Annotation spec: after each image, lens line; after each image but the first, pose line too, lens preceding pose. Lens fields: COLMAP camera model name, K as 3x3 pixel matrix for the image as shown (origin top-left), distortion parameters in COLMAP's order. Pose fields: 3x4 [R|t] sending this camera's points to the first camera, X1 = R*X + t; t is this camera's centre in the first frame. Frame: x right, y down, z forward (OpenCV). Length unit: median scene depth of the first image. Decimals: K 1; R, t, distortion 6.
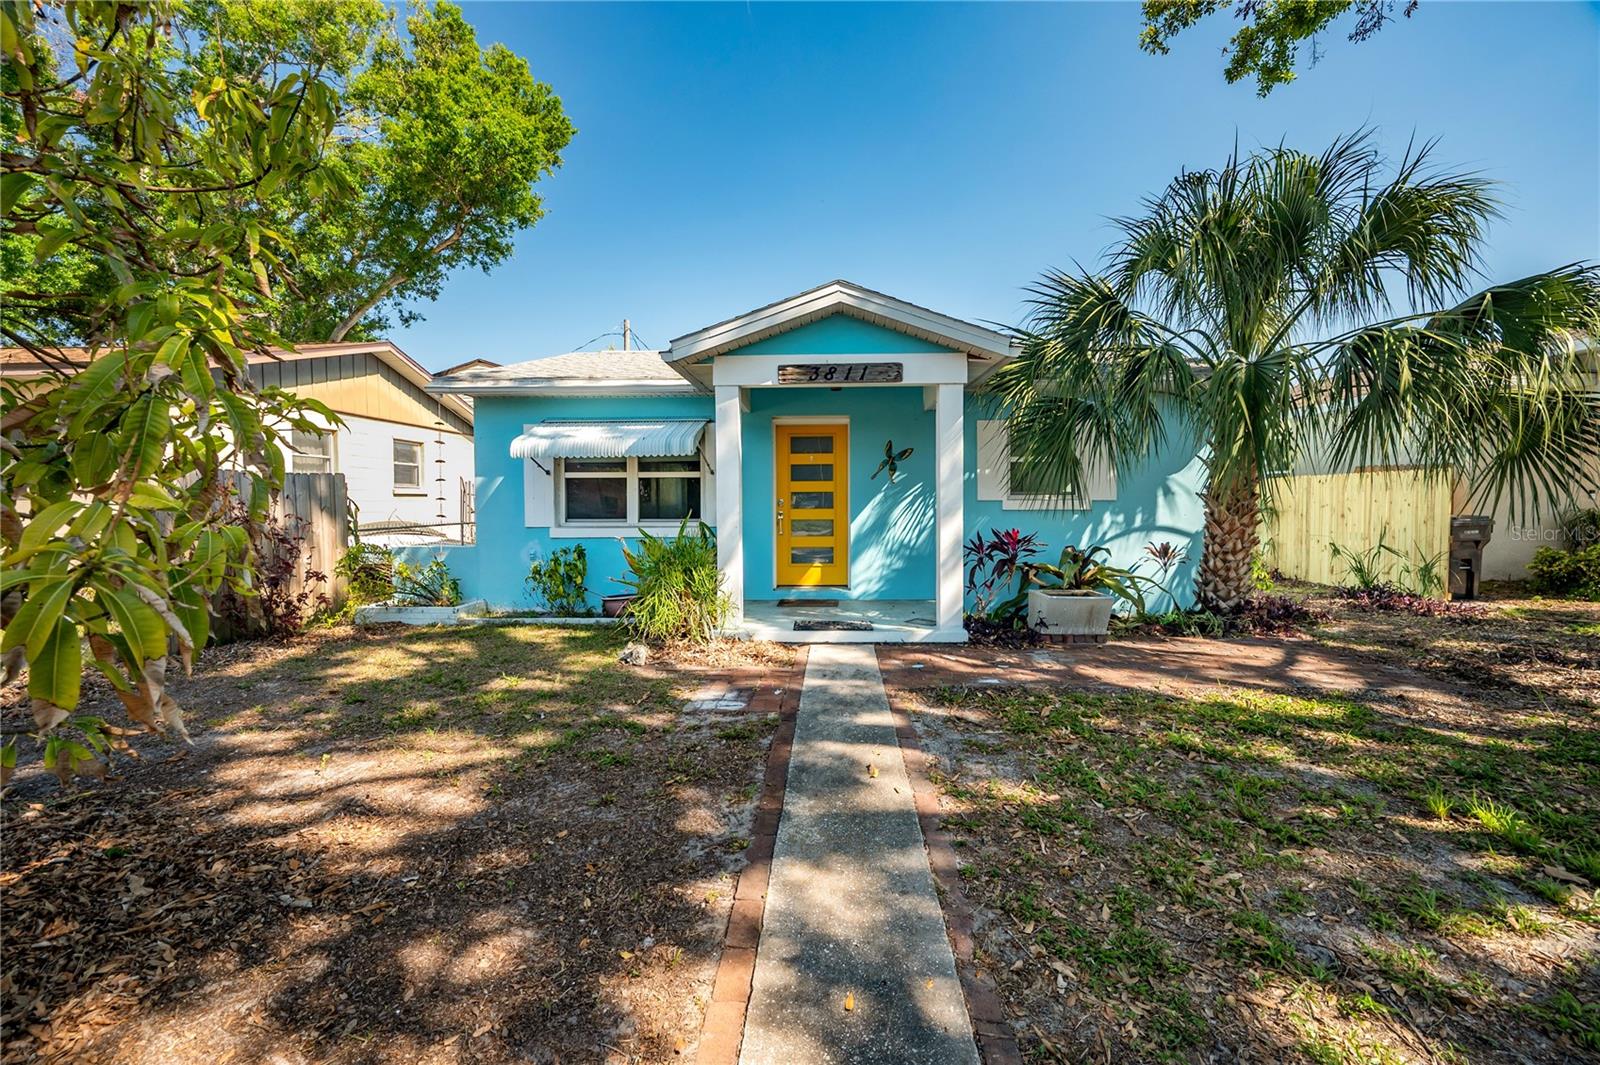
lens RADIAL K [[634.3, 0, 798.0], [0, 634.3, 523.8], [0, 0, 1]] dist [0.000008, -0.000025]
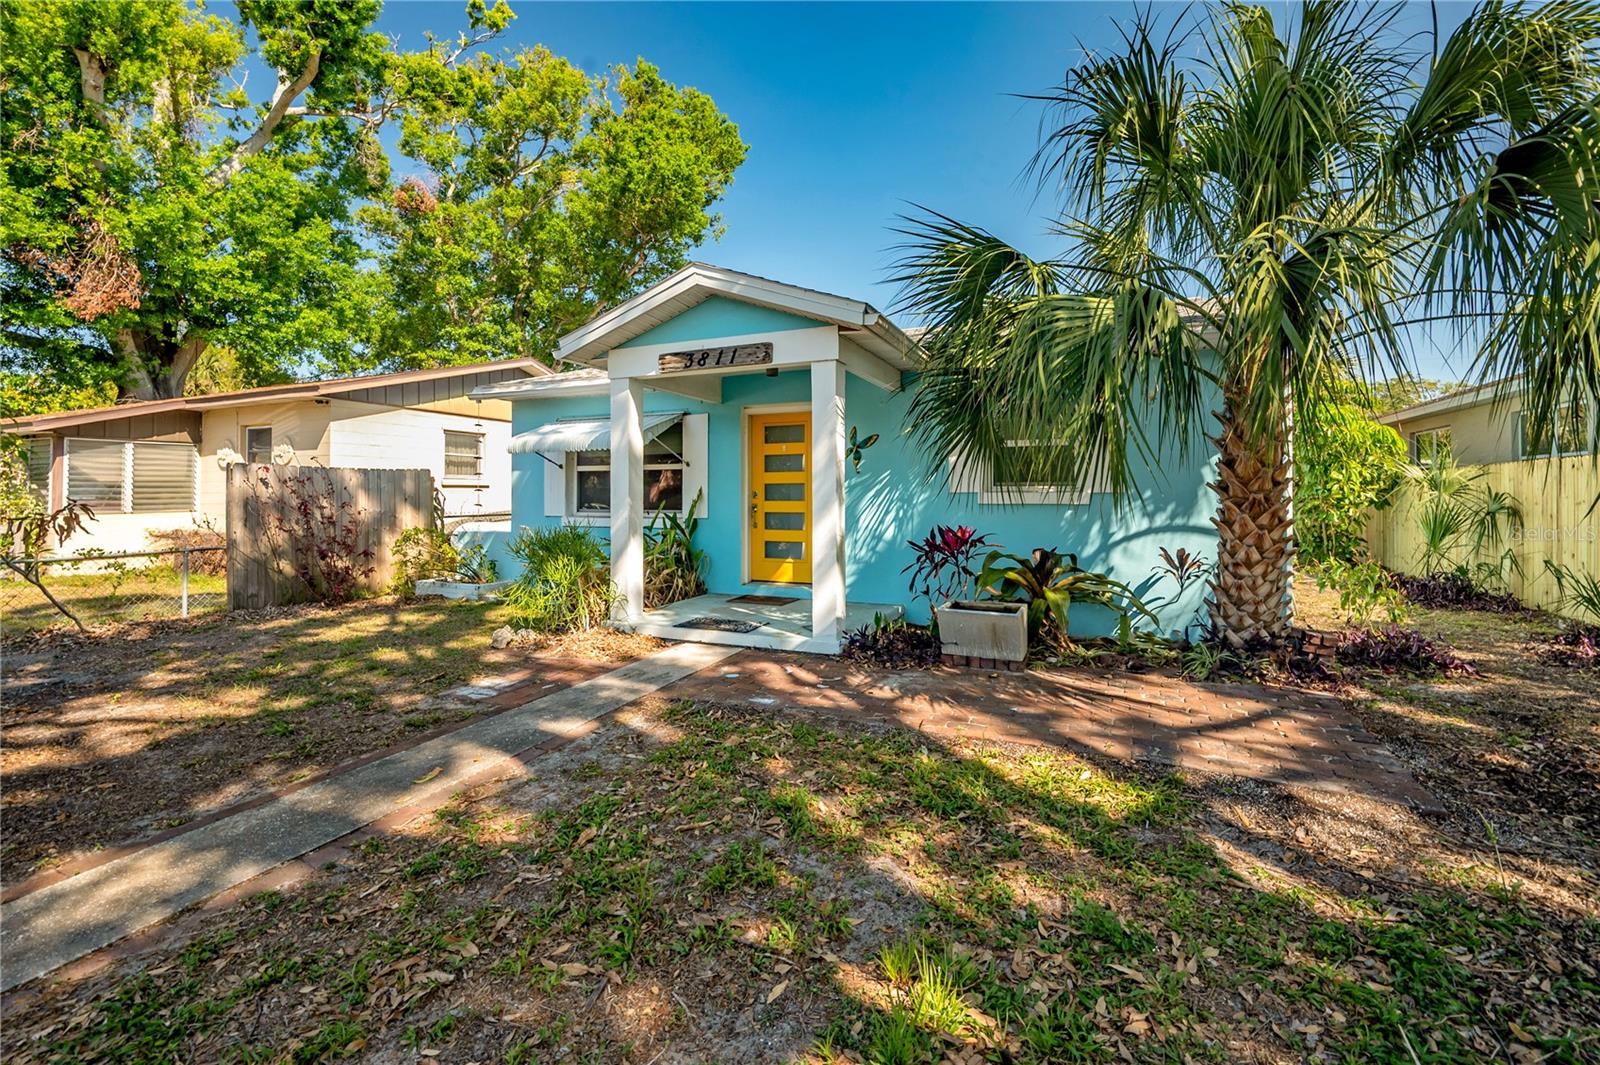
lens RADIAL K [[638.7, 0, 822.9], [0, 638.7, 494.2], [0, 0, 1]] dist [-0.001202, 0.000172]
pose [[0.938513, 0.003443, -0.345227, 0.488757], [-0.015950, 0.999315, -0.033395, -0.003427], [0.344876, 0.036848, 0.937925, 0.146401]]
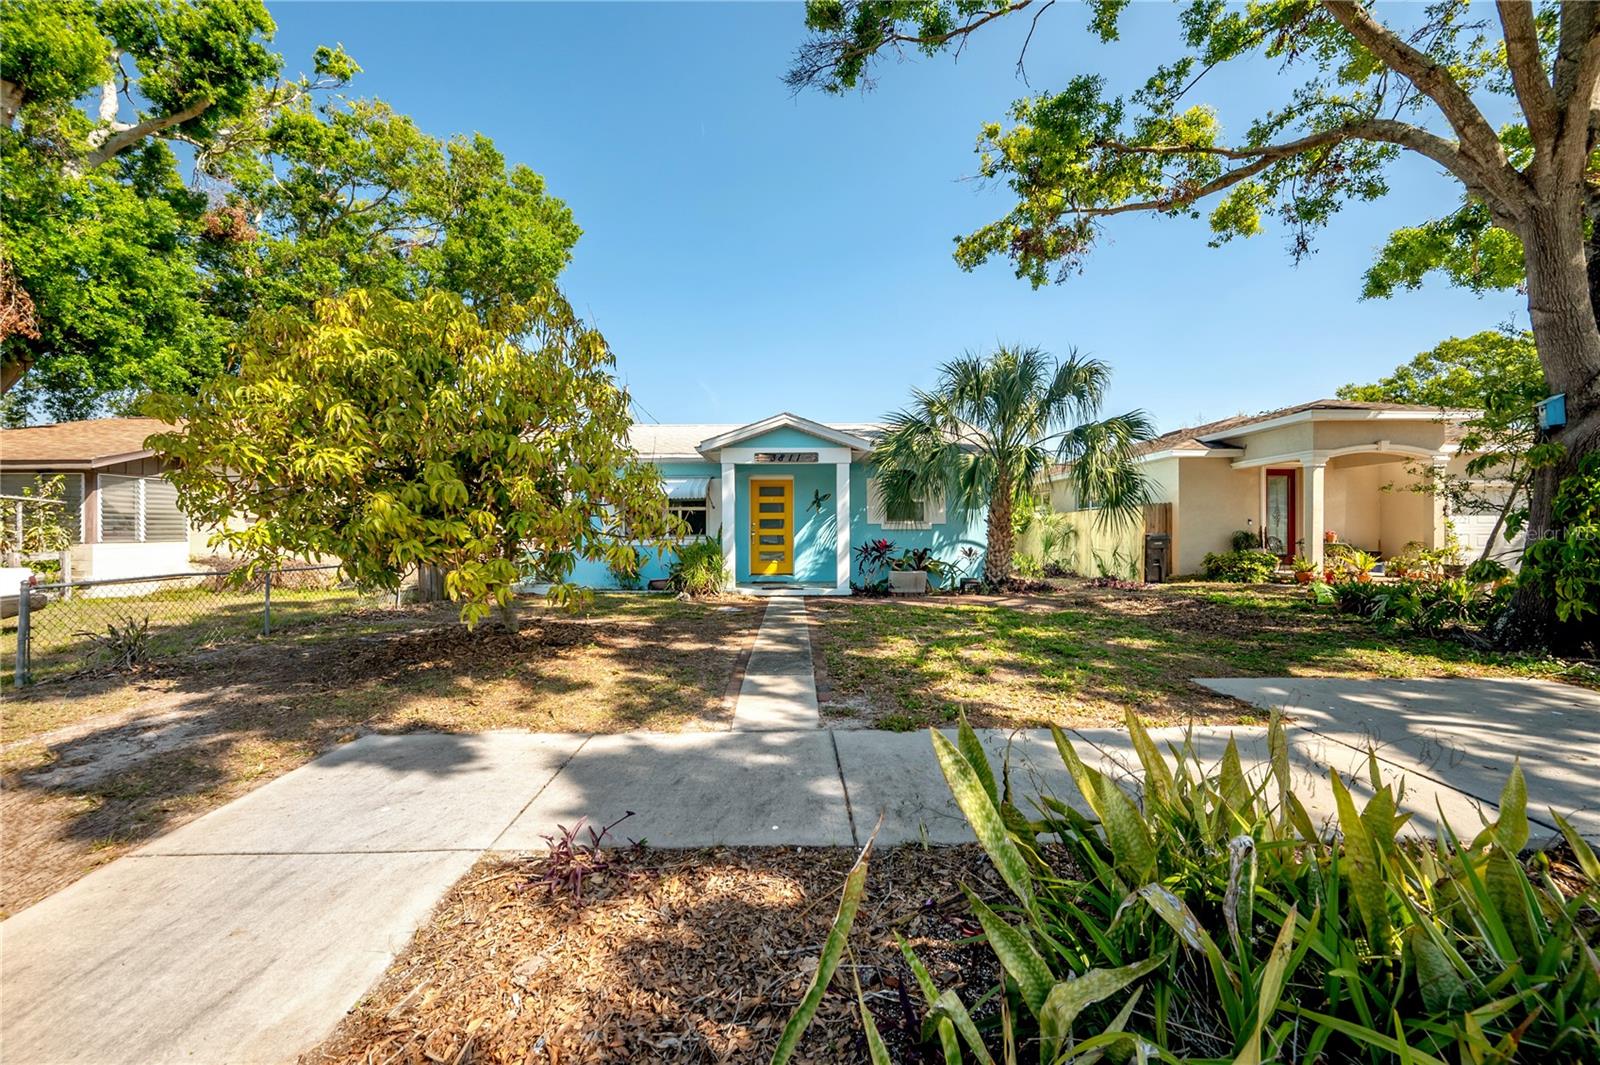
lens RADIAL K [[634.3, 0, 798.0], [0, 634.3, 523.8], [0, 0, 1]] dist [0.000008, -0.000025]
pose [[0.997974, 0.002026, 0.063583, -0.019320], [0.001212, 0.998706, -0.050846, 0.058641], [-0.063604, 0.050820, 0.996680, -0.830184]]
